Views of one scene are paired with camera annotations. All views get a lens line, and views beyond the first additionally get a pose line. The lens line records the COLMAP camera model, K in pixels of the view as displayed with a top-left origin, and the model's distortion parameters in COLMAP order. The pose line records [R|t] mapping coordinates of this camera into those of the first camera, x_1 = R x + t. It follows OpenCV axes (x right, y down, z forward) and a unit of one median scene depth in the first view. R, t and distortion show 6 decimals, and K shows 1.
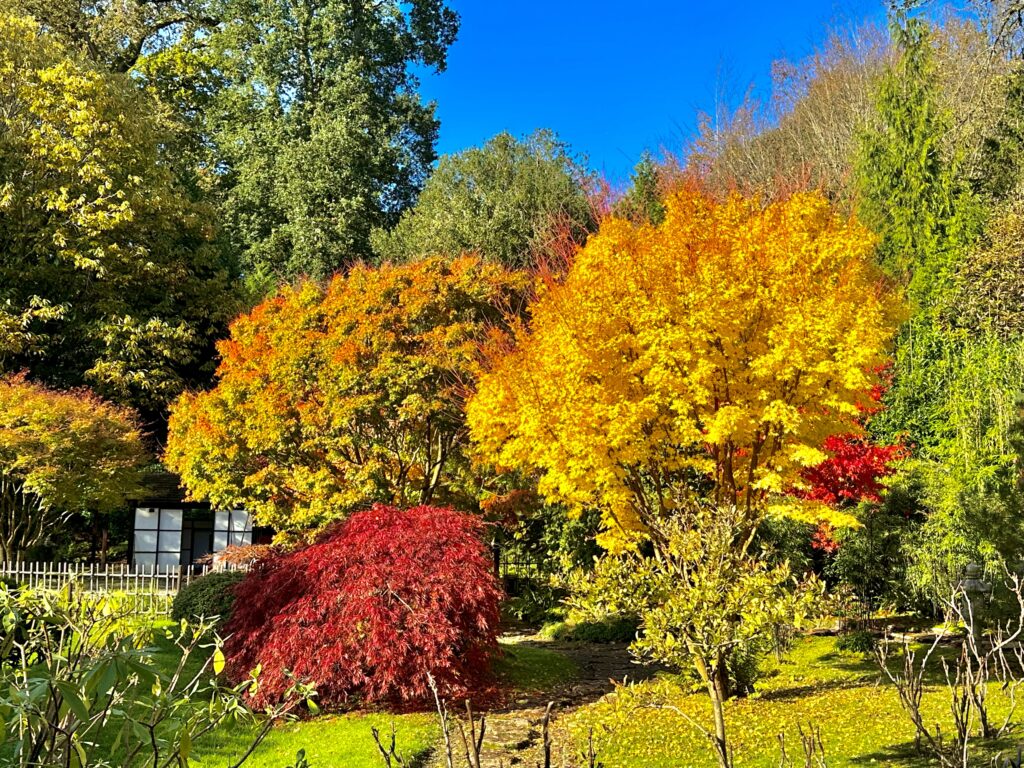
lens RADIAL K [[1172.1, 0, 509.8], [0, 1172.1, 392.7], [0, 0, 1]] dist [0.050614, 0.000000]
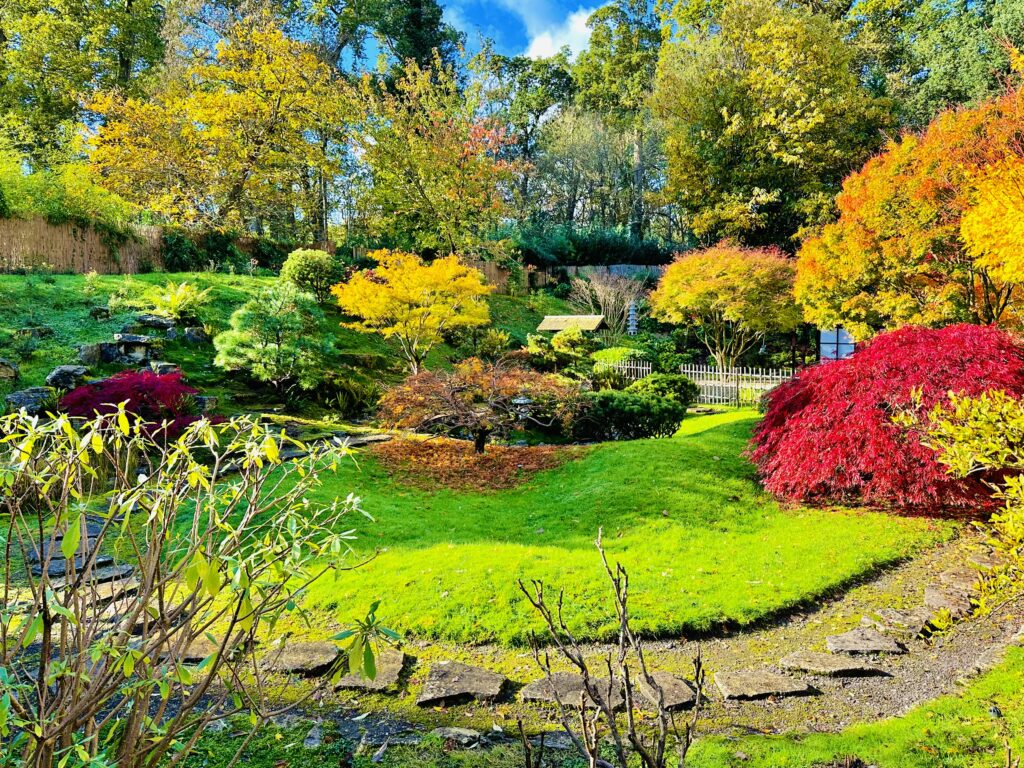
lens RADIAL K [[737.6, 0, 511.7], [0, 737.6, 385.0], [0, 0, 1]] dist [-0.008797, -0.002105]
pose [[0.712153, 0.031691, -0.701309, 0.055990], [0.090656, 0.986465, 0.136635, 0.013123], [0.696146, -0.160883, 0.699641, 0.136865]]
